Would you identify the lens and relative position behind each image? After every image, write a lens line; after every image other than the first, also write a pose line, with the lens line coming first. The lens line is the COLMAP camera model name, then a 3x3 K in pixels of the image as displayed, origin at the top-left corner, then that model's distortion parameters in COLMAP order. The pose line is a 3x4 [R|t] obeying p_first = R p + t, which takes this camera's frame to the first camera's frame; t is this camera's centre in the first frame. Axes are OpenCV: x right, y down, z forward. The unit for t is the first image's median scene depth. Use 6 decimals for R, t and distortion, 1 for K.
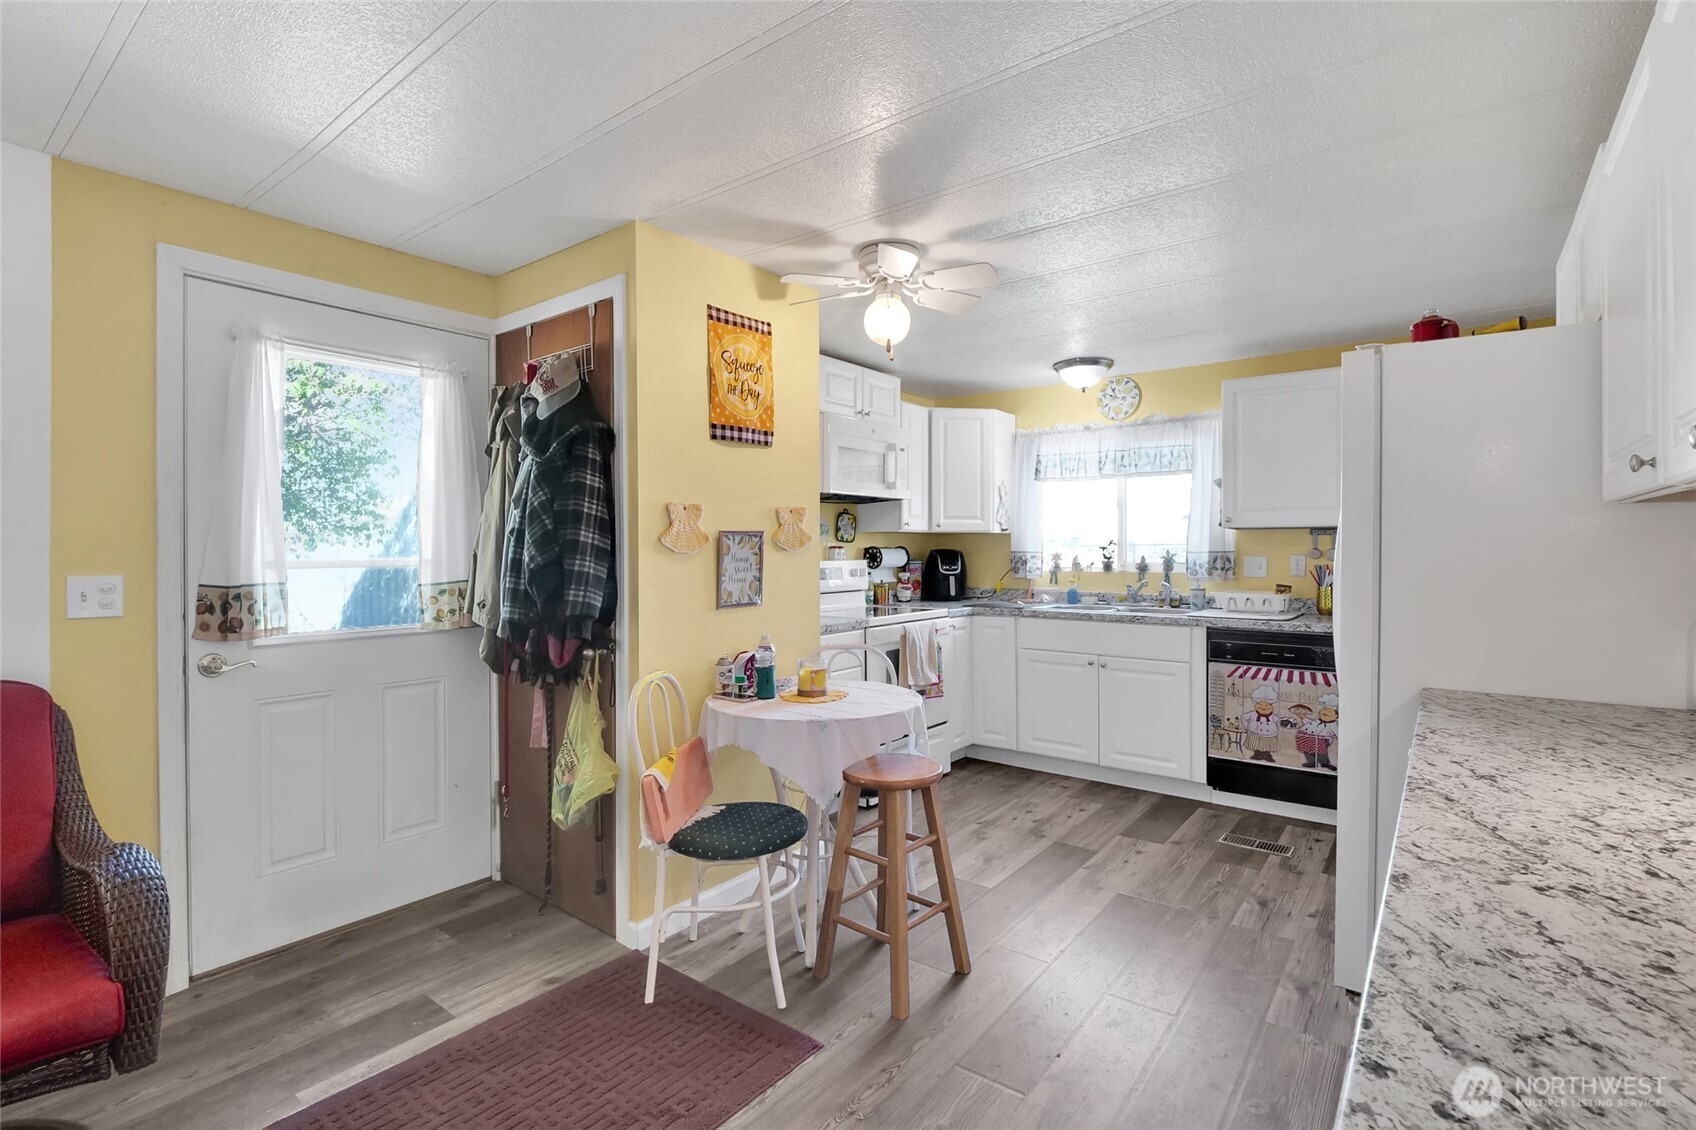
lens RADIAL K [[789.4, 0, 835.7], [0, 789.4, 553.2], [0, 0, 1]] dist [-0.017880, 0.003143]
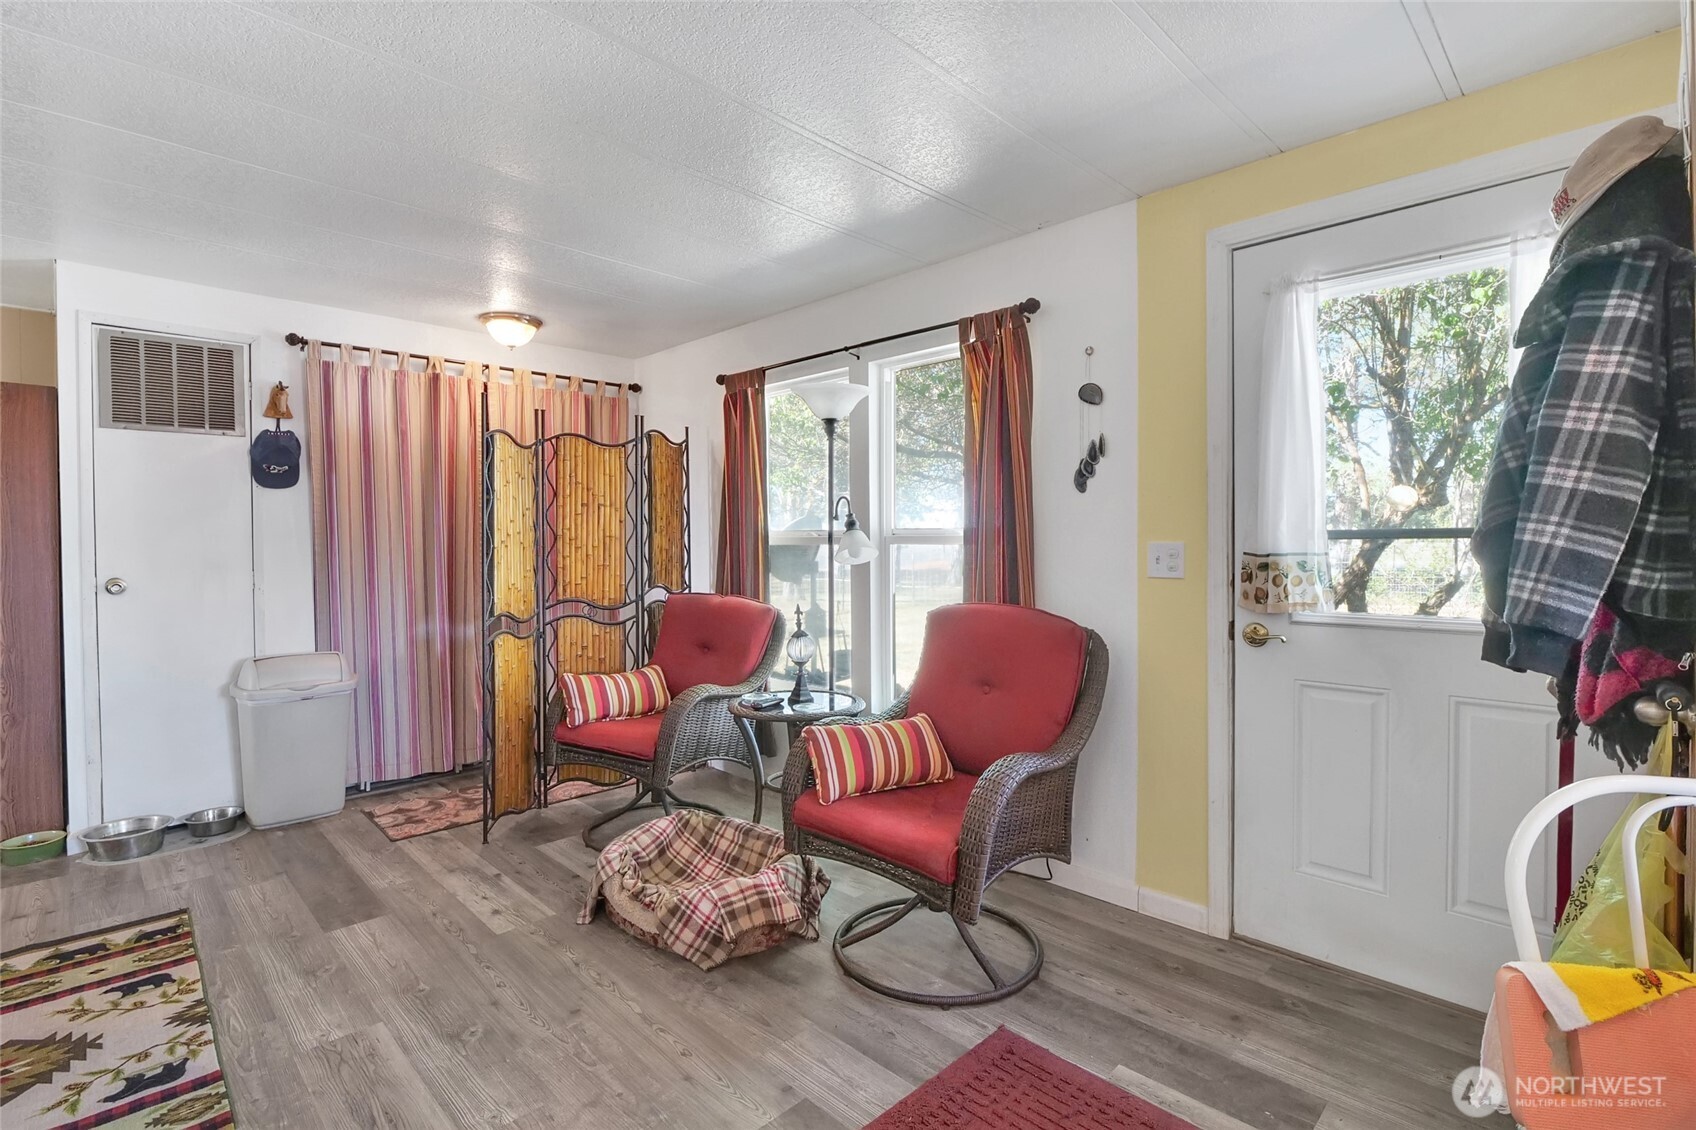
lens RADIAL K [[789.4, 0, 838.7], [0, 789.4, 549.2], [0, 0, 1]] dist [-0.017880, 0.003143]
pose [[-0.131024, 0.017197, -0.991230, 0.168711], [0.004383, 0.999850, 0.016767, 0.010676], [0.991369, -0.002148, -0.131080, 0.397503]]
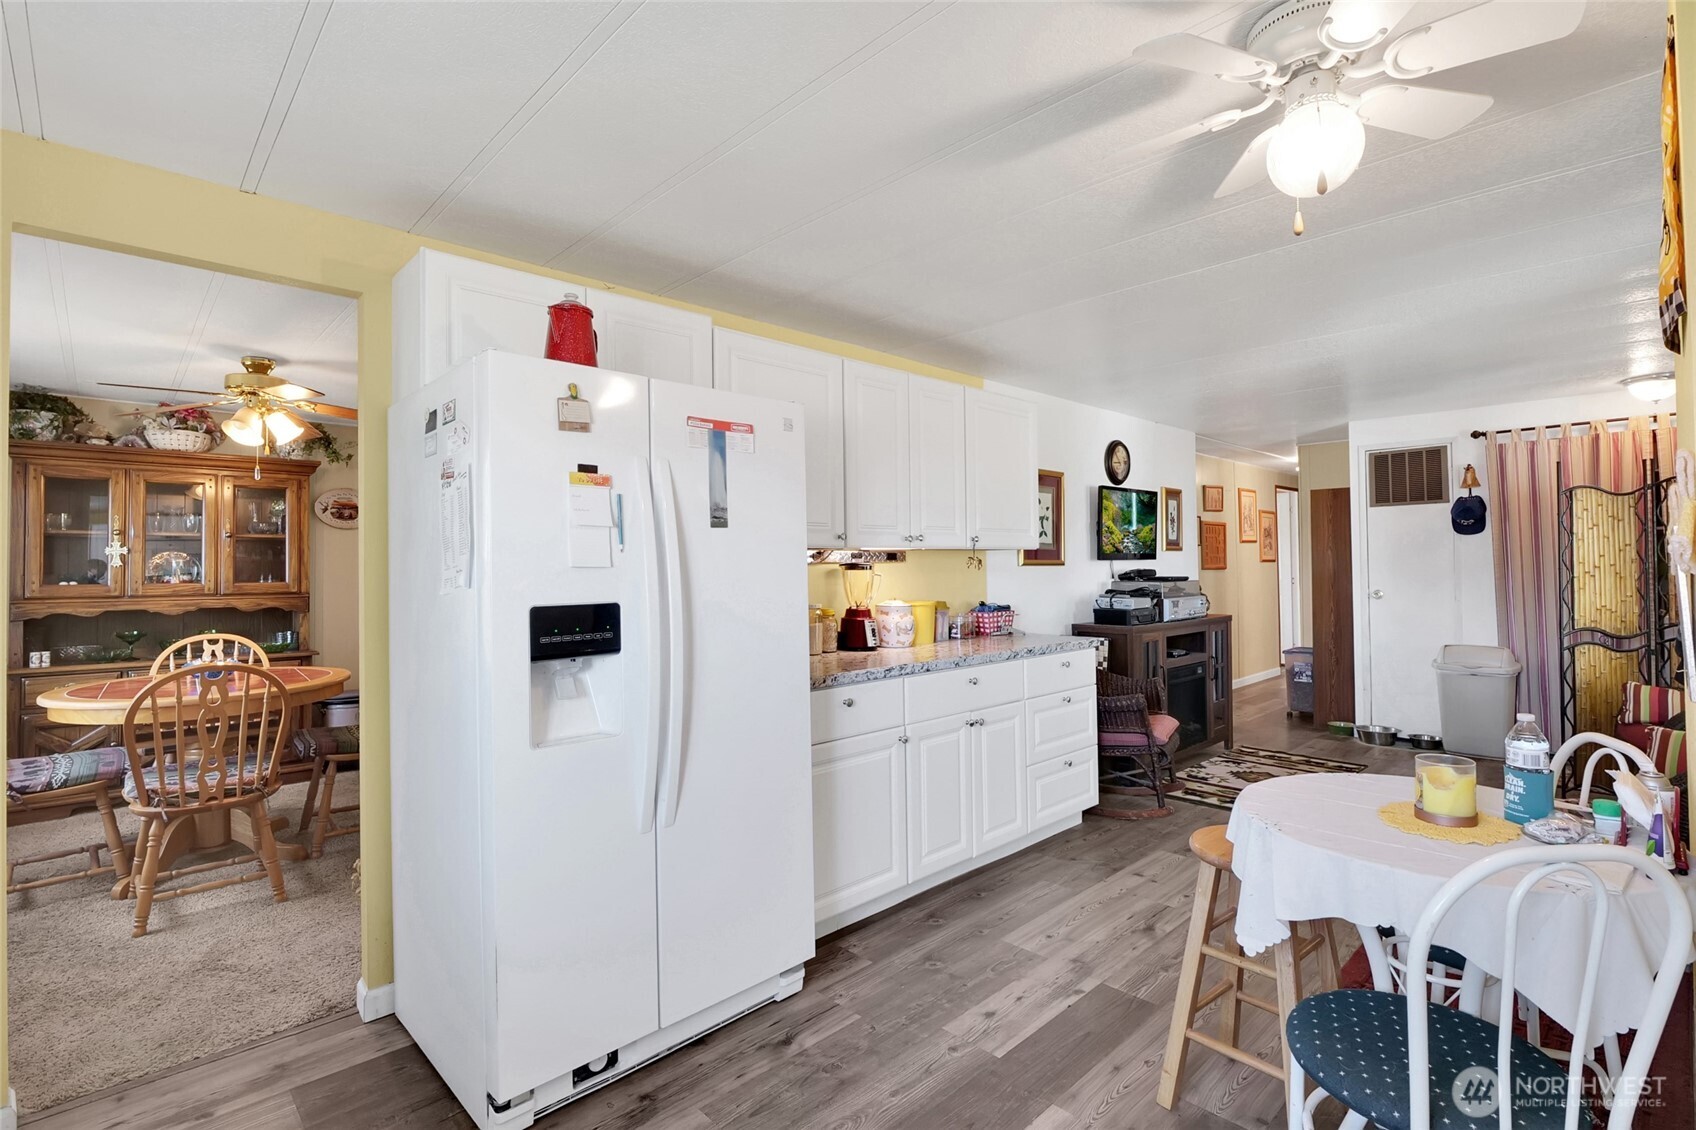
lens RADIAL K [[789.4, 0, 843.3], [0, 789.4, 558.4], [0, 0, 1]] dist [-0.017880, 0.003143]
pose [[-0.988523, 0.016941, 0.150117, 0.236293], [0.015736, 0.999834, -0.009213, -0.012317], [-0.150248, -0.006745, -0.988625, 1.211421]]
